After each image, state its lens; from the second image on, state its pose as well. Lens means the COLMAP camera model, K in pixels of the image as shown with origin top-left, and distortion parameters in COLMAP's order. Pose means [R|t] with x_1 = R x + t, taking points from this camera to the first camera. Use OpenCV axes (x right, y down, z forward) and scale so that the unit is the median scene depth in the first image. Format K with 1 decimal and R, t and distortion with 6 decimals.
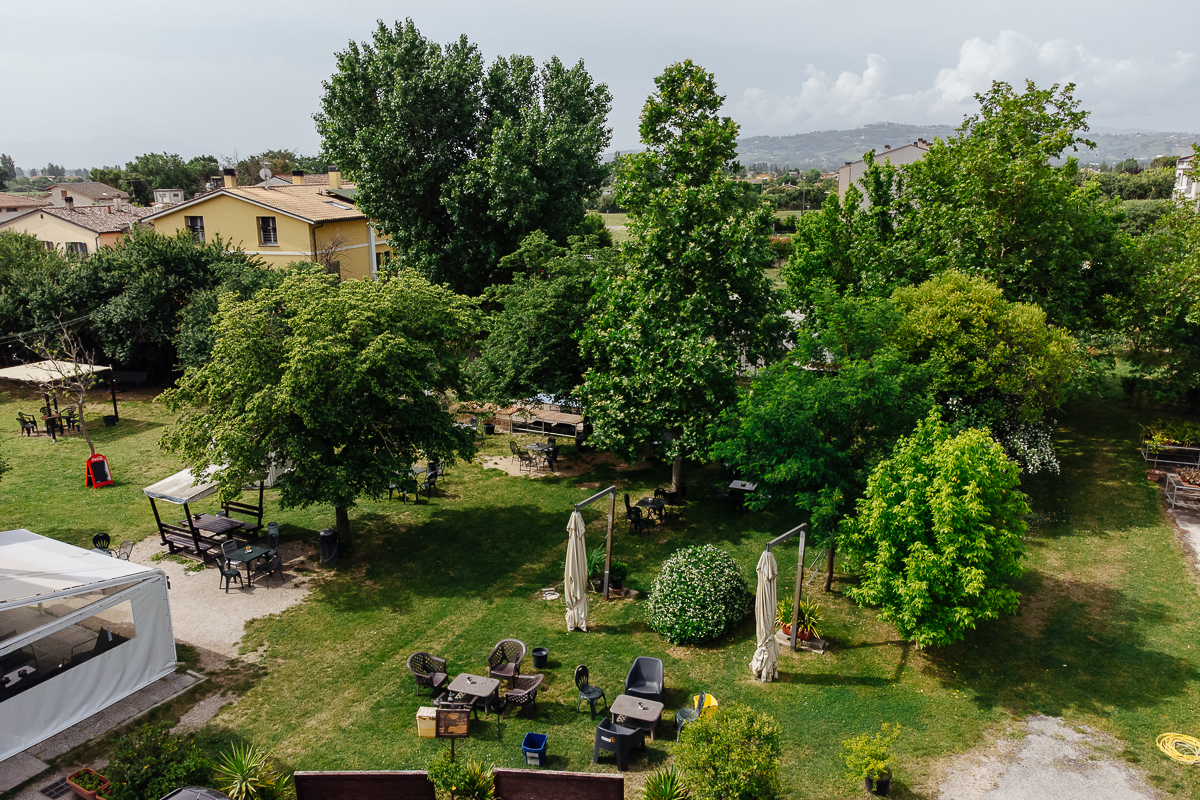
lens RADIAL K [[861.1, 0, 600.0], [0, 861.1, 400.0], [0, 0, 1]] dist [0.002079, -0.000034]
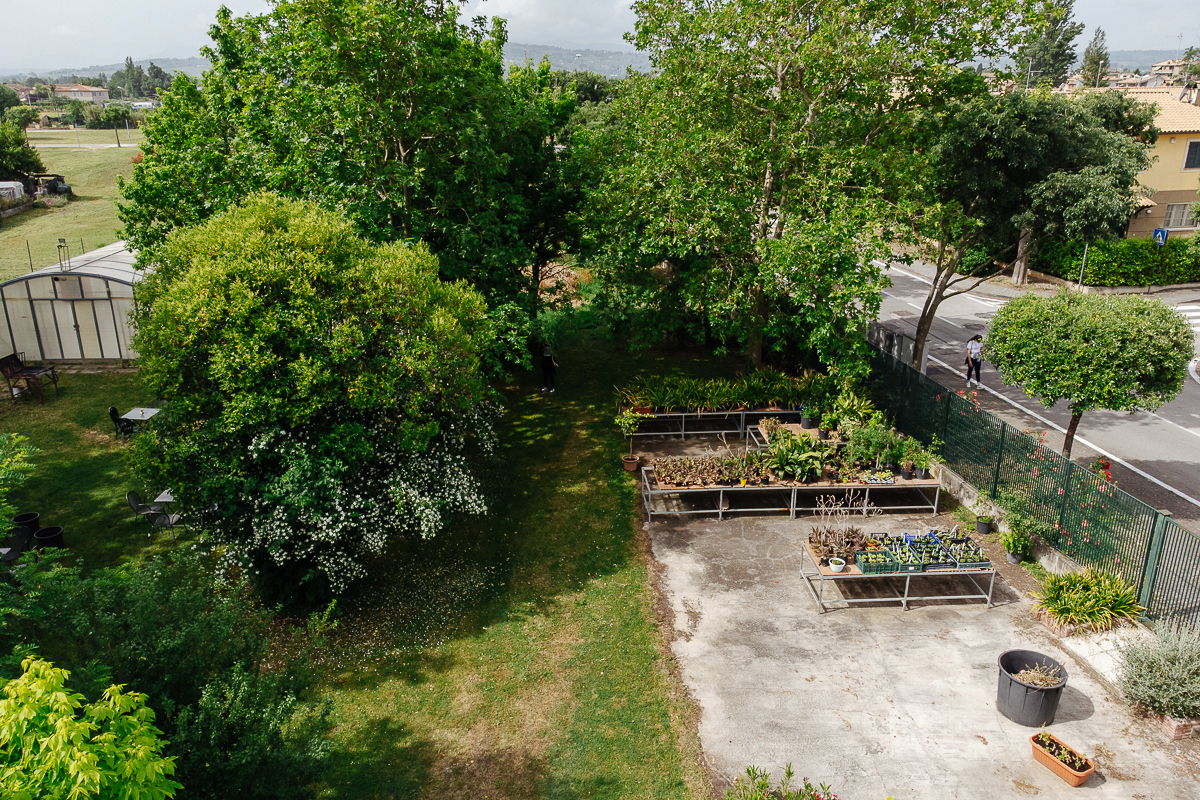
lens RADIAL K [[823.8, 0, 600.0], [0, 823.8, 400.0], [0, 0, 1]] dist [0.000001, -0.000301]
pose [[0.888775, -0.151114, 0.432717, 0.361131], [0.106383, 0.986317, 0.125938, -0.063305], [-0.445827, -0.065897, 0.892690, 0.434055]]
